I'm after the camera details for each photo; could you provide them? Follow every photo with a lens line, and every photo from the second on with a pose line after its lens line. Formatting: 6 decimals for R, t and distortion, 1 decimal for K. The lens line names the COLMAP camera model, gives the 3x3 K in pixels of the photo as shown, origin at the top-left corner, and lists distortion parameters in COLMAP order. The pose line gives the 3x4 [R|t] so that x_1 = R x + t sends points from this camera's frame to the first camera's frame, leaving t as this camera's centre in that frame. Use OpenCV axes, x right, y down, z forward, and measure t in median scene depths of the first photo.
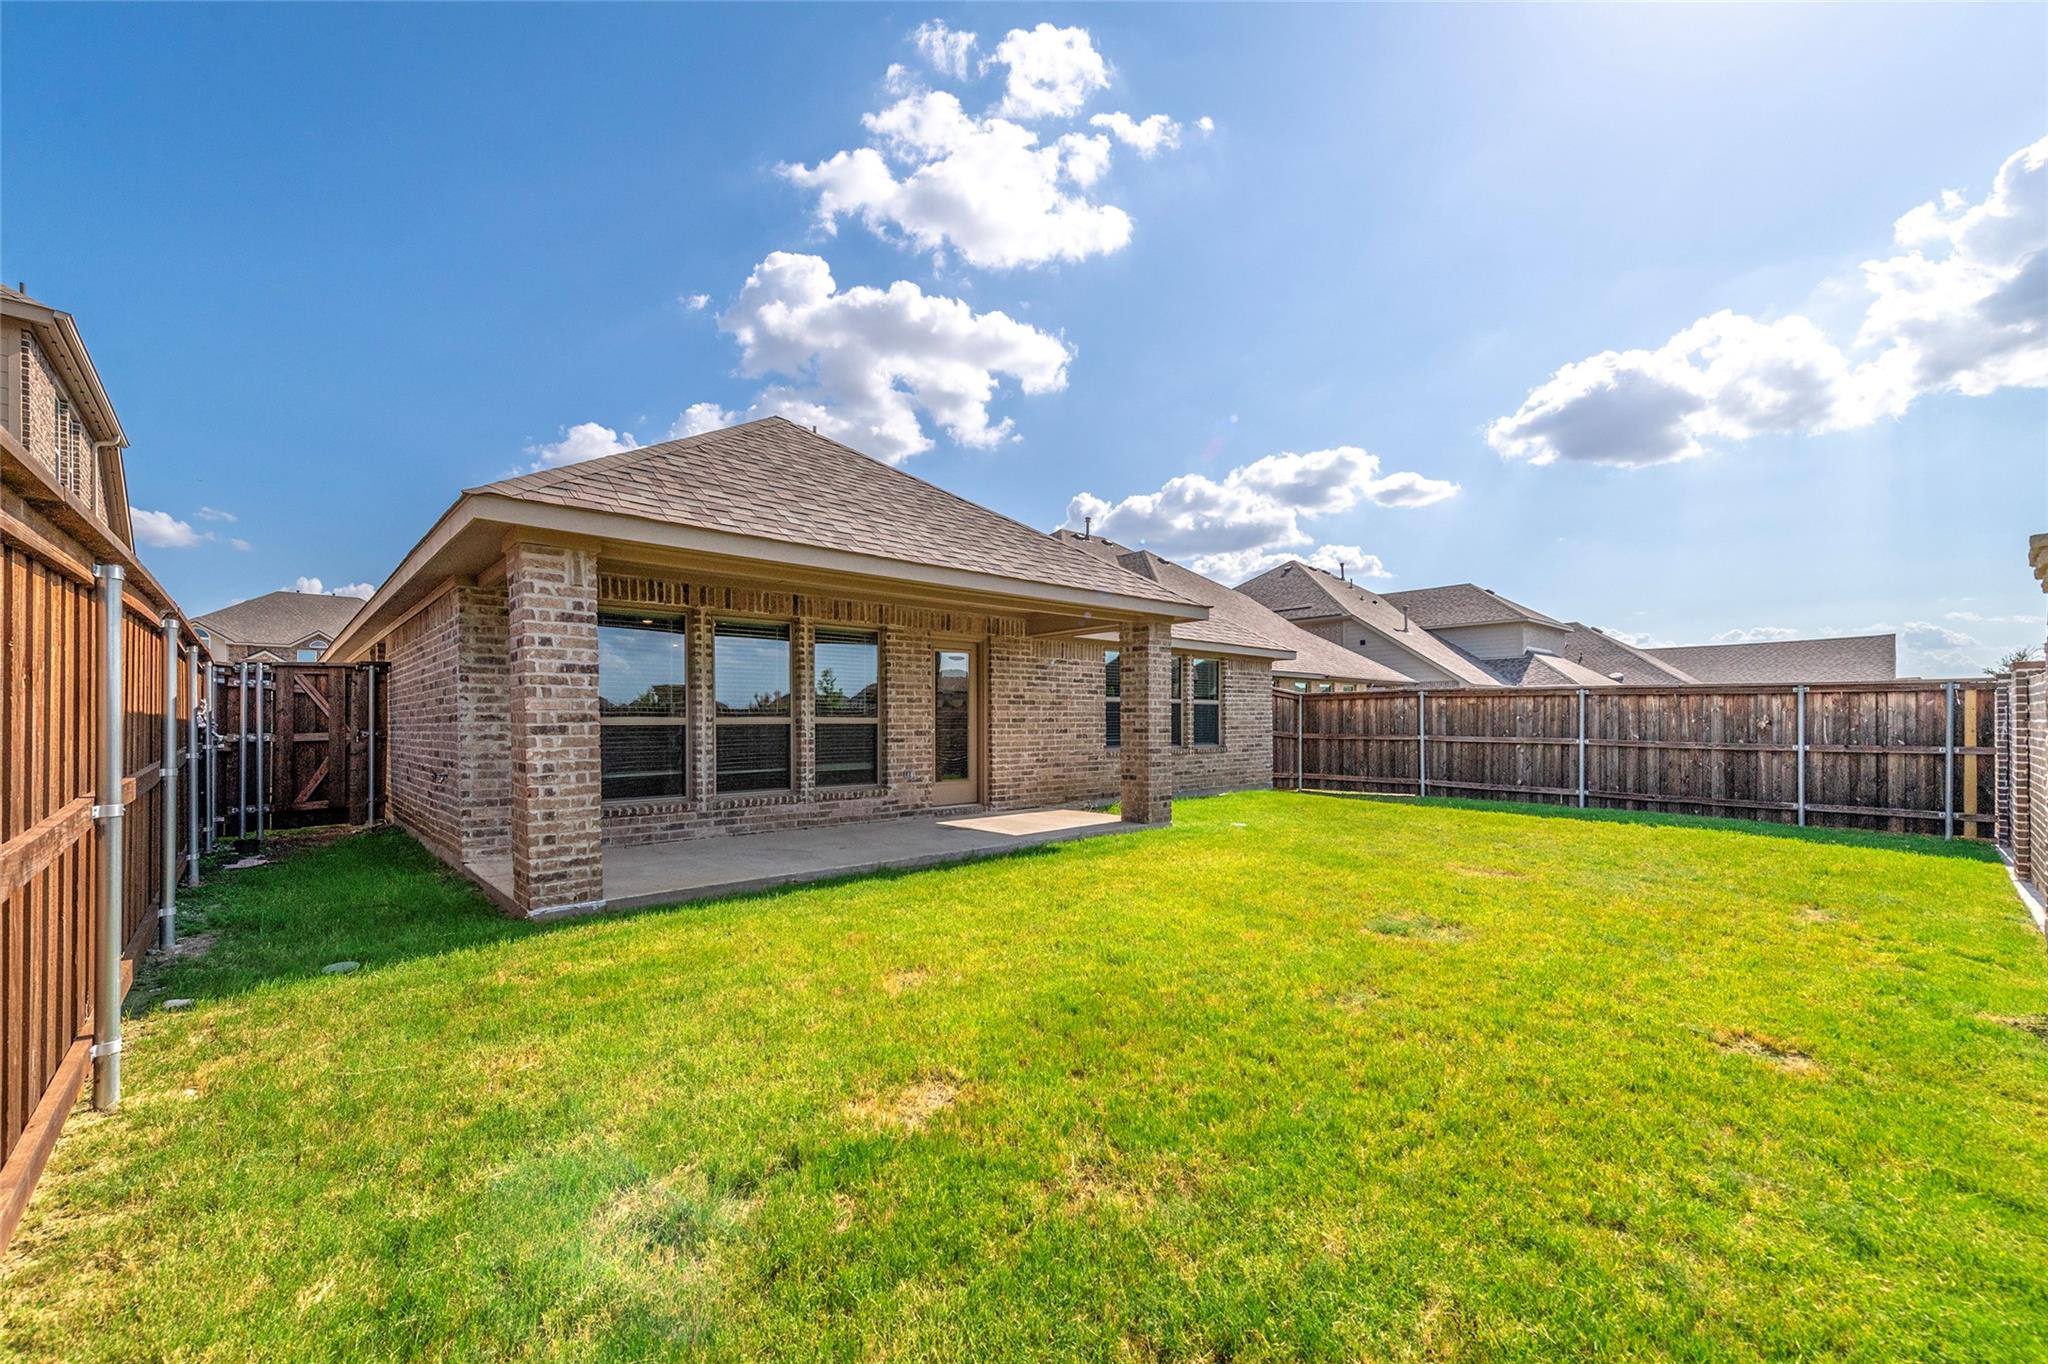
lens RADIAL K [[821.1, 0, 1038.8], [0, 821.1, 735.9], [0, 0, 1]] dist [0.016724, -0.004661]
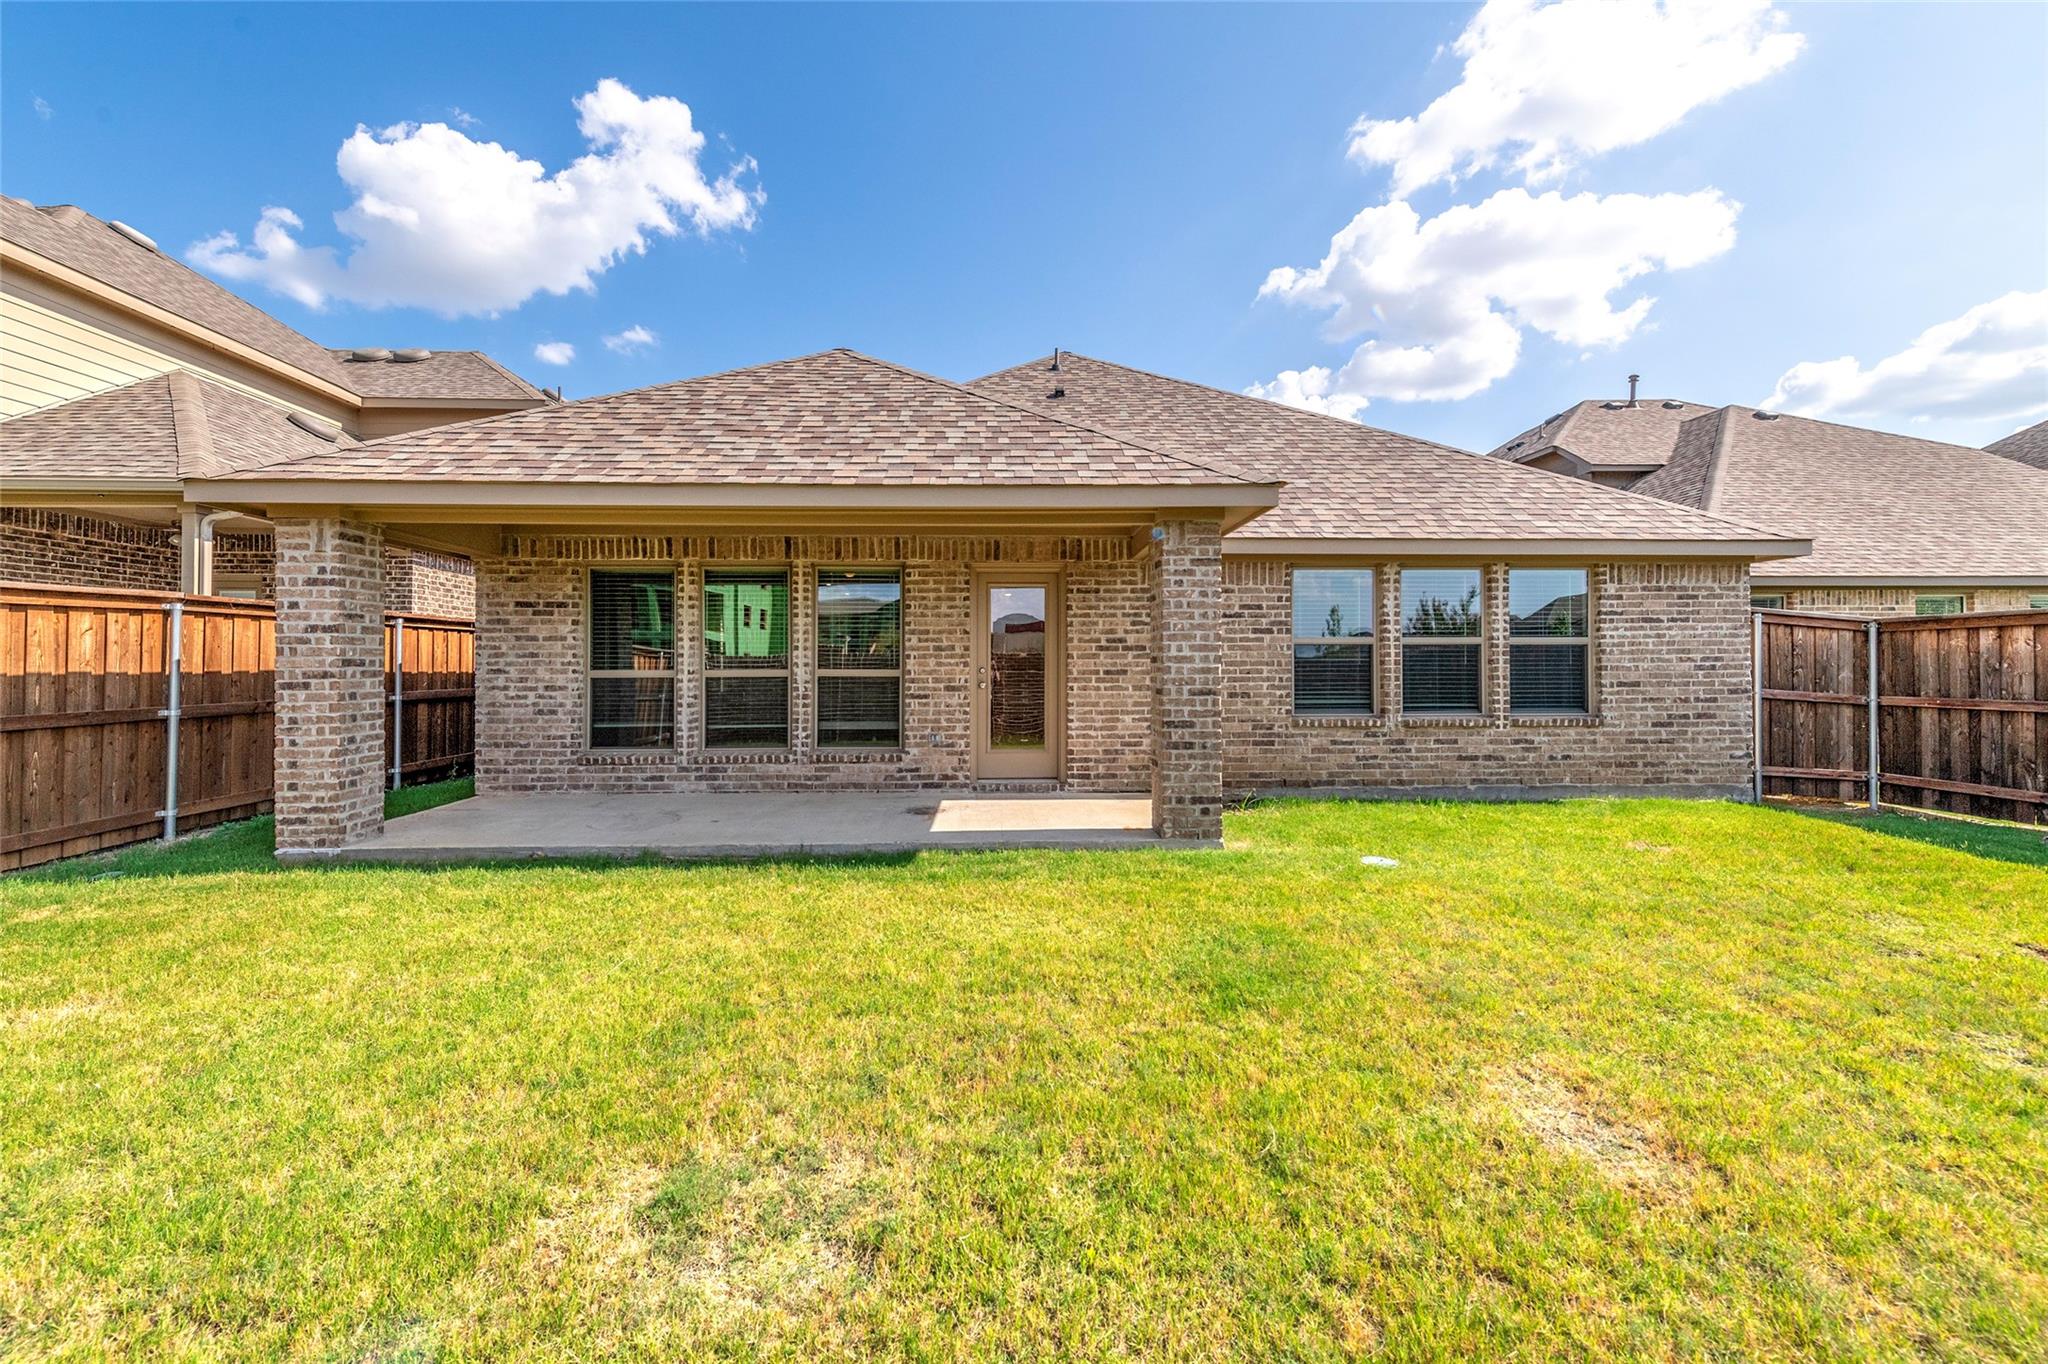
lens RADIAL K [[821.1, 0, 1020.2], [0, 821.1, 667.9], [0, 0, 1]] dist [0.016724, -0.004661]
pose [[0.748098, 0.002524, -0.663583, 0.487977], [-0.011311, 0.999896, -0.008949, -0.018301], [0.663491, 0.014200, 0.748049, 0.466426]]
